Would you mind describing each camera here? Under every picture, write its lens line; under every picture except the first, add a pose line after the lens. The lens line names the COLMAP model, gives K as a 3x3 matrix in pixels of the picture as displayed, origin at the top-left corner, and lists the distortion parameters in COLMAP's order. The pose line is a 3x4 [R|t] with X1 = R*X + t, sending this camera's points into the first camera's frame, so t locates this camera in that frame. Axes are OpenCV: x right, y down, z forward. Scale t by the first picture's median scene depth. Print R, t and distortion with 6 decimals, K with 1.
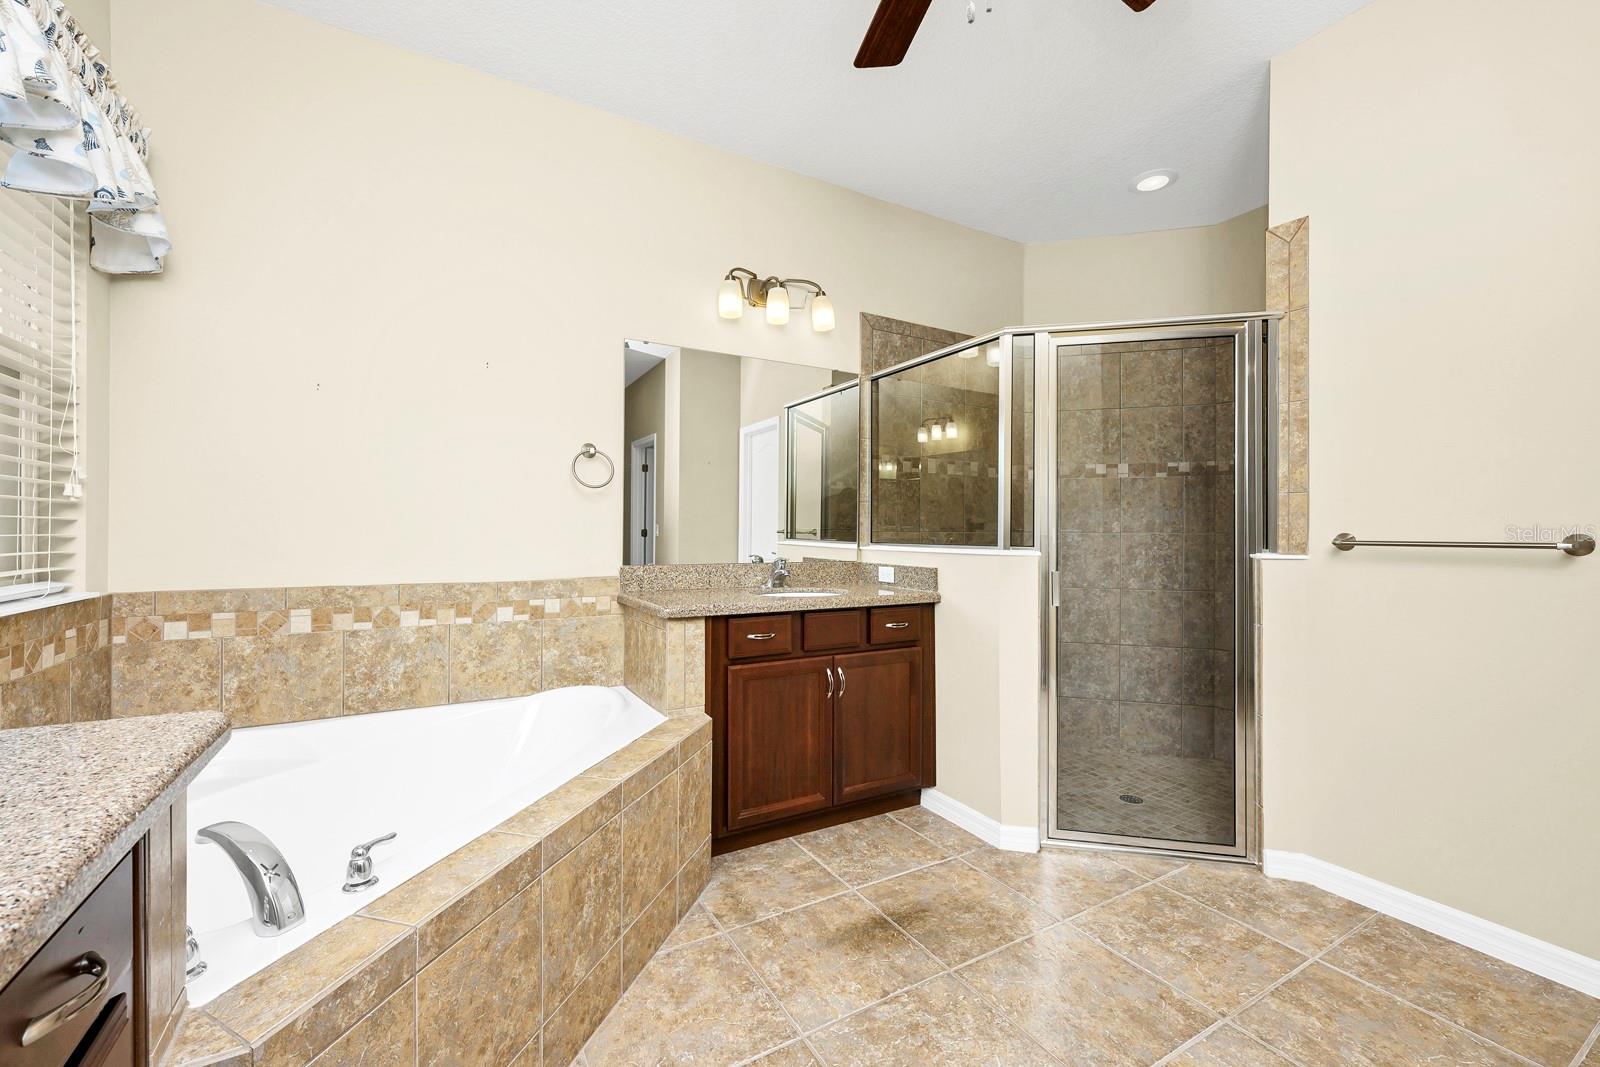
lens RADIAL K [[644.8, 0, 800.0], [0, 644.8, 533.5], [0, 0, 1]] dist [0.000989, -0.000102]
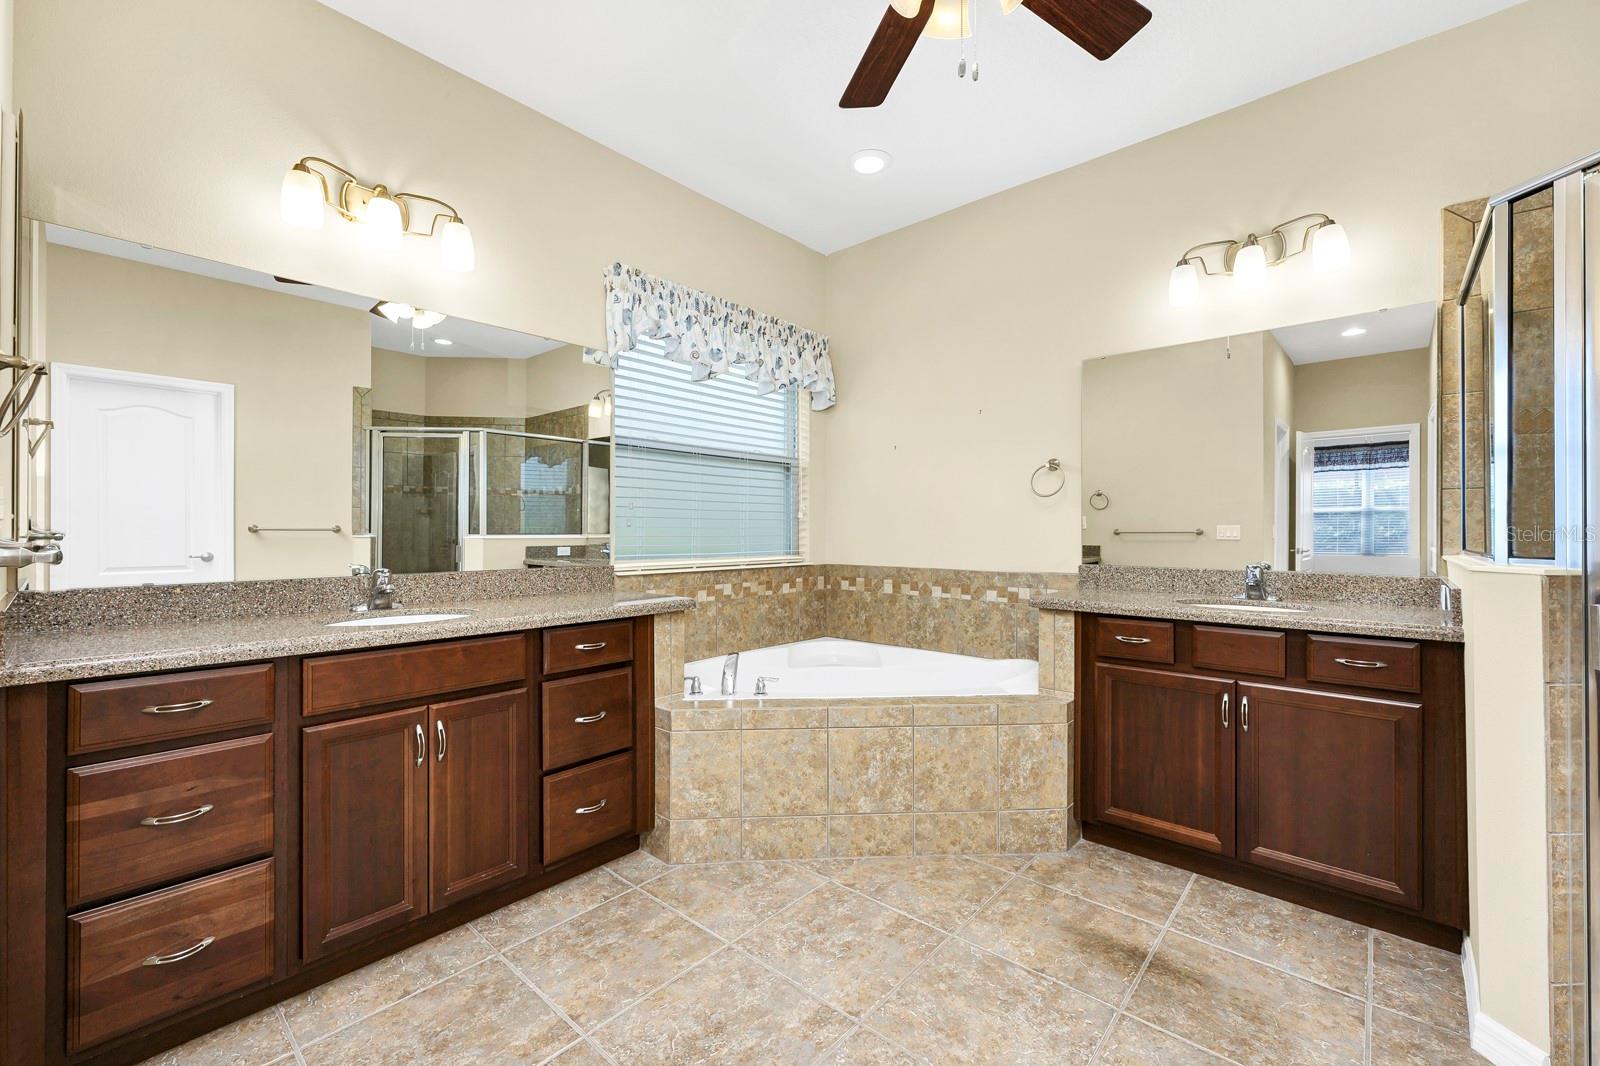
lens RADIAL K [[644.8, 0, 800.0], [0, 644.8, 533.0], [0, 0, 1]] dist [0.000989, -0.000102]
pose [[0.333415, -0.001453, -0.942779, 0.726472], [-0.001215, 0.999997, -0.001971, -0.001781], [0.942780, 0.001802, 0.333412, 0.198928]]
